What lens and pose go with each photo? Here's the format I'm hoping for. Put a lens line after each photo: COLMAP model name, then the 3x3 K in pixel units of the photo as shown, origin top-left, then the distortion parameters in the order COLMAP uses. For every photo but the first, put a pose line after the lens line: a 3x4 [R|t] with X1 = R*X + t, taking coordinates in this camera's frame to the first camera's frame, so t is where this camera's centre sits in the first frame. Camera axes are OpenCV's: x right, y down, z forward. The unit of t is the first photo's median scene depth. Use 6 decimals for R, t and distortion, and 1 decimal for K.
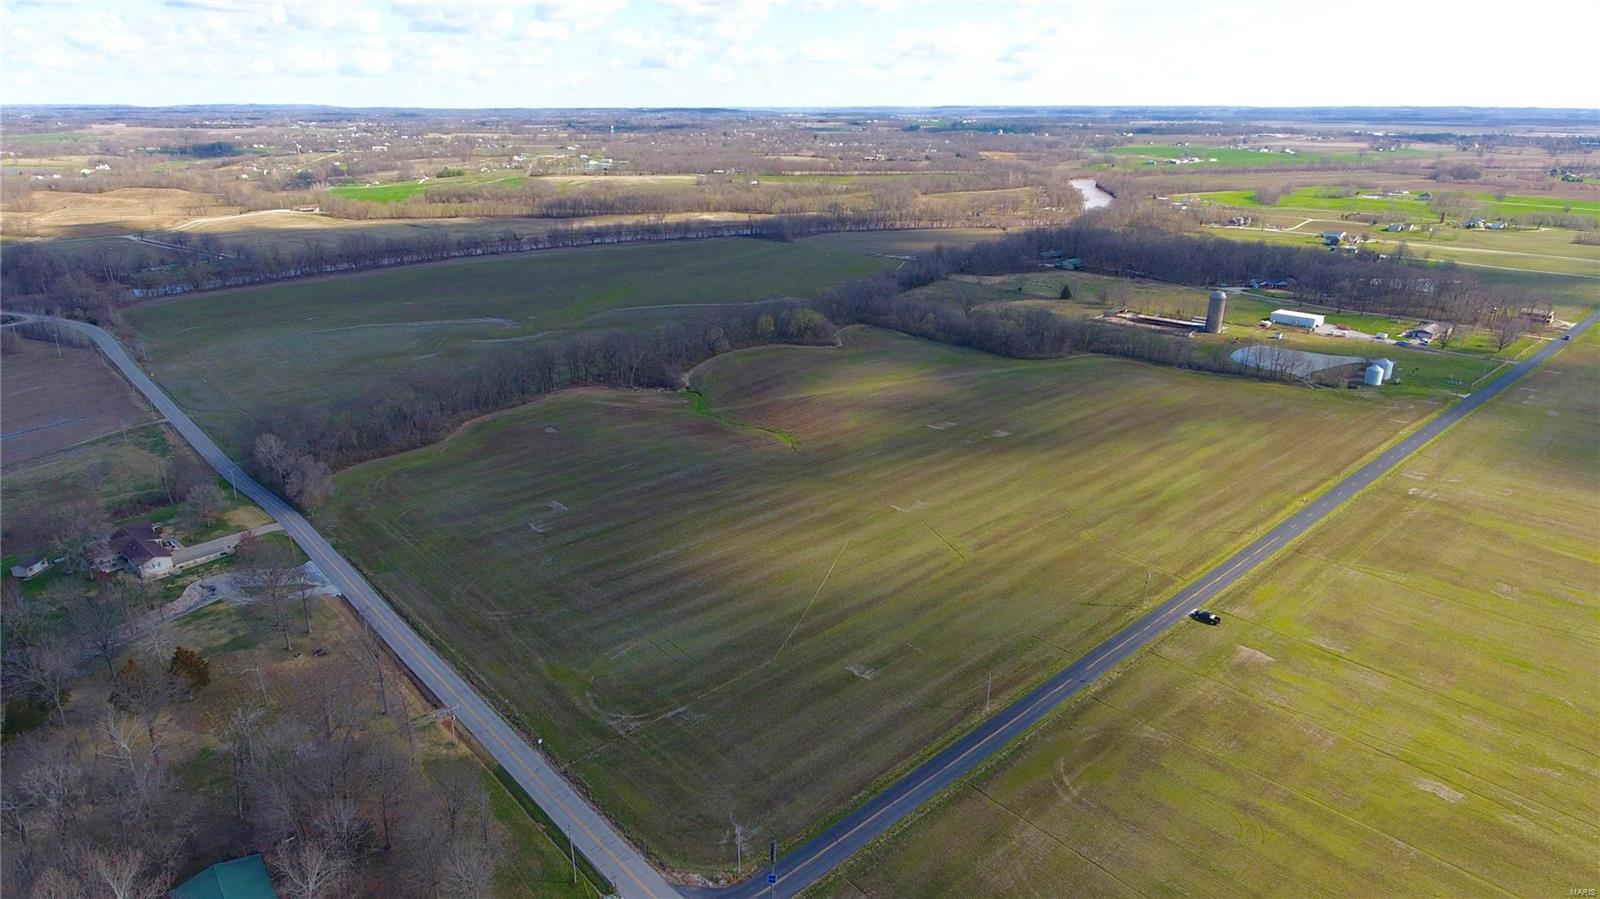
lens RADIAL K [[924.2, 0, 800.0], [0, 924.2, 449.5], [0, 0, 1]] dist [-0.006118, -0.000432]
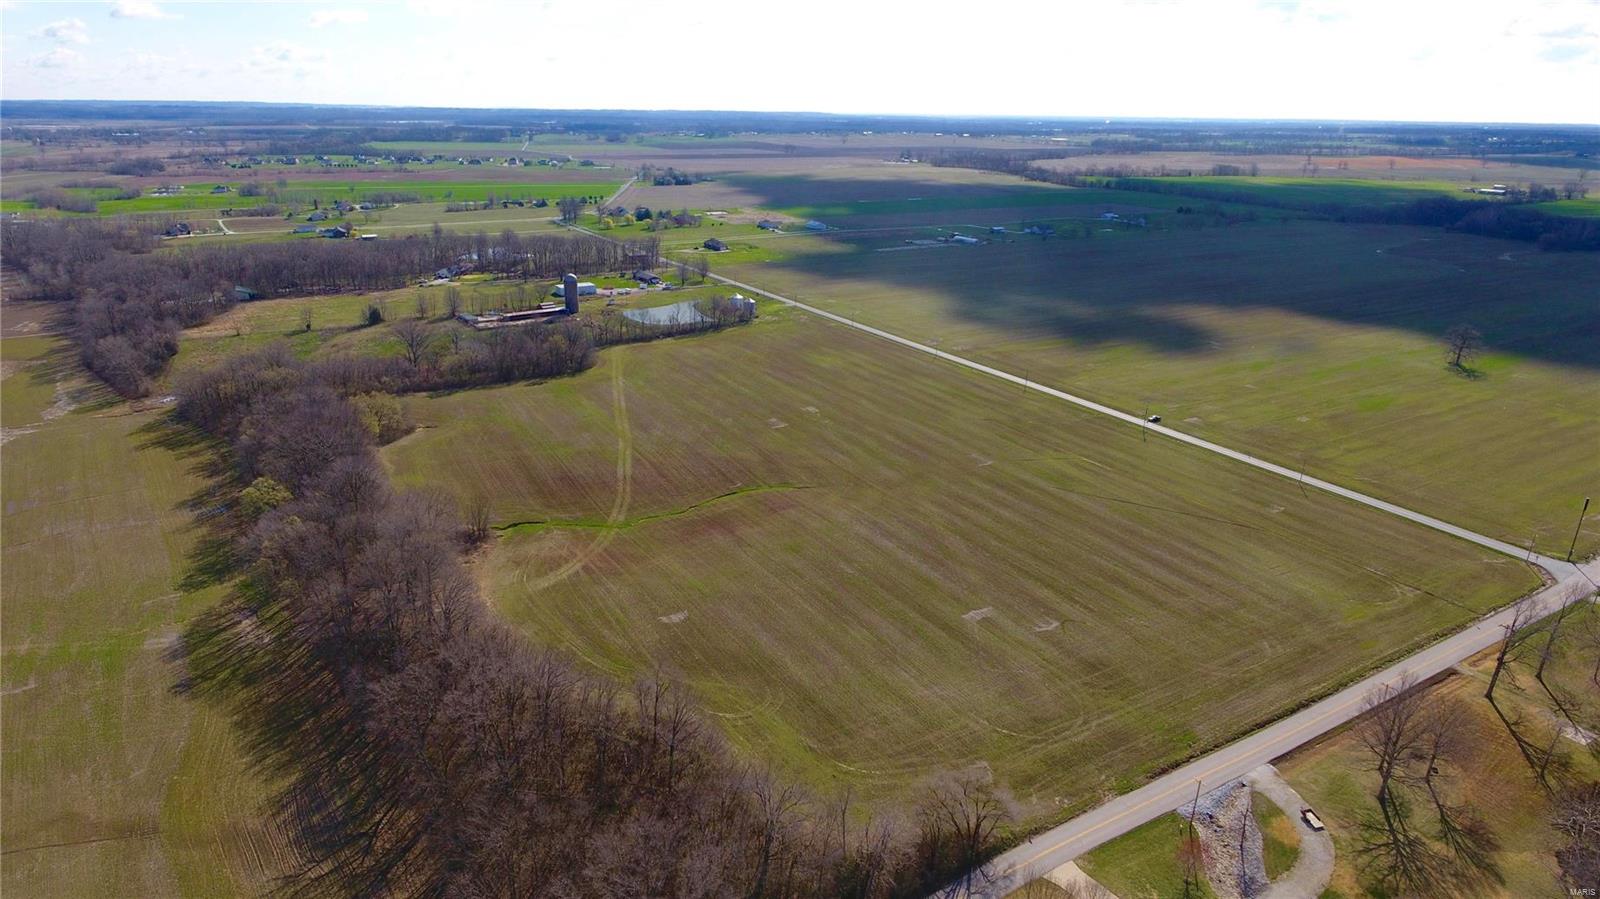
lens RADIAL K [[924.2, 0, 800.0], [0, 924.2, 449.5], [0, 0, 1]] dist [-0.006118, -0.000432]
pose [[0.228955, -0.341139, 0.911704, -1.034497], [0.336126, 0.906682, 0.254849, -0.336463], [-0.913564, 0.248098, 0.322255, 0.926232]]
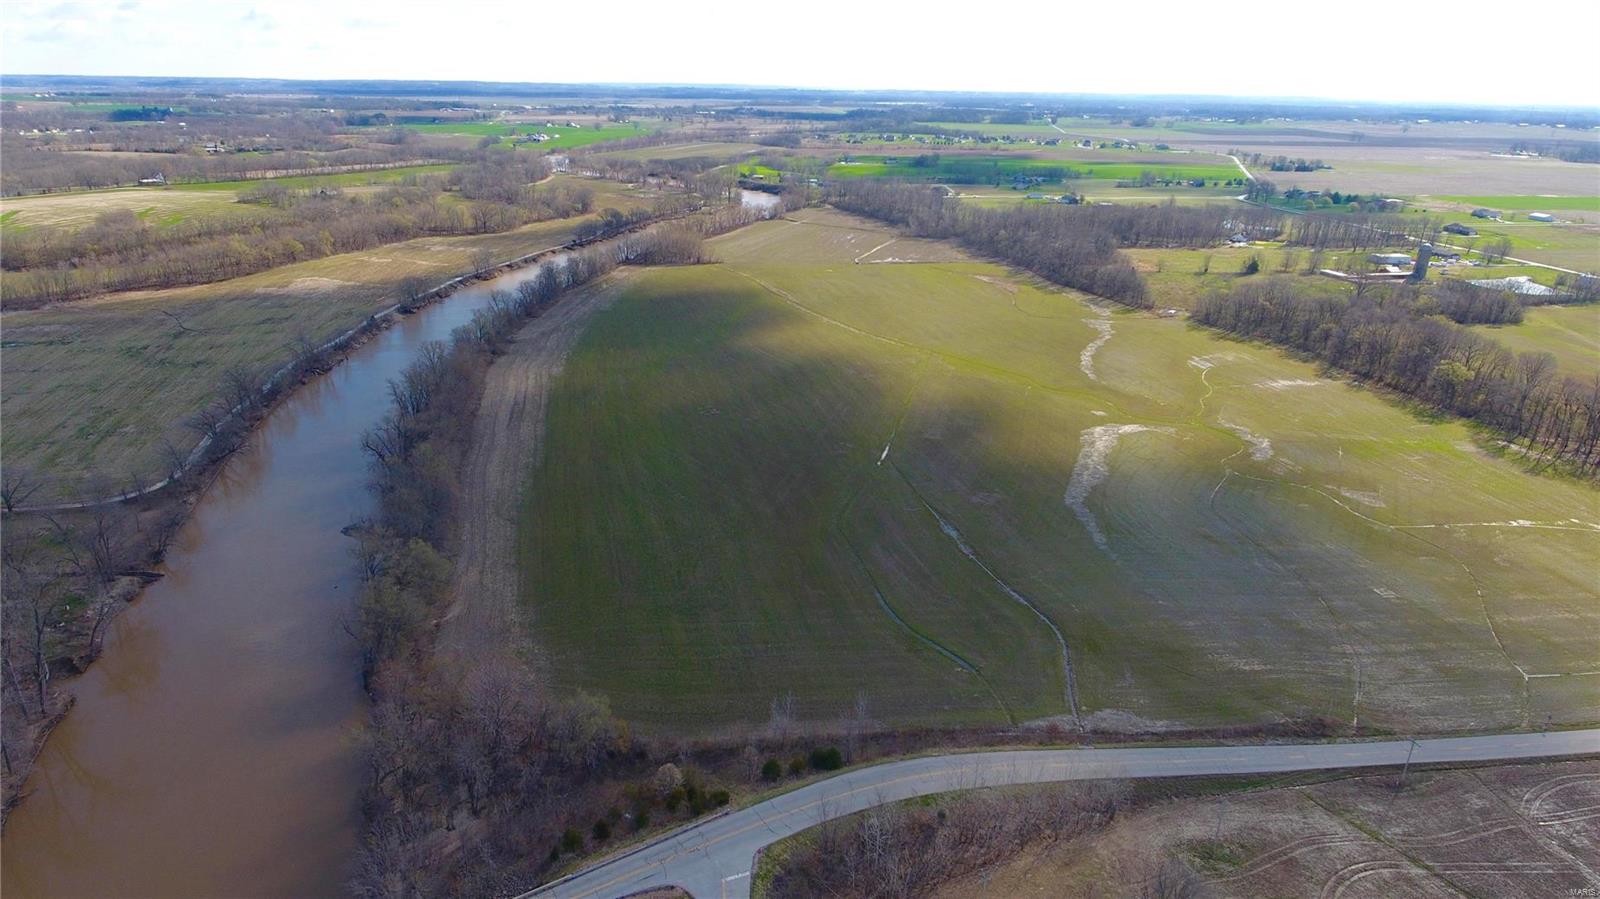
lens RADIAL K [[924.2, 0, 800.0], [0, 924.2, 449.5], [0, 0, 1]] dist [-0.006118, -0.000432]
pose [[0.615635, -0.289057, 0.733103, -2.320705], [0.272778, 0.950952, 0.145884, -0.694576], [-0.739314, 0.110162, 0.664288, 1.791889]]
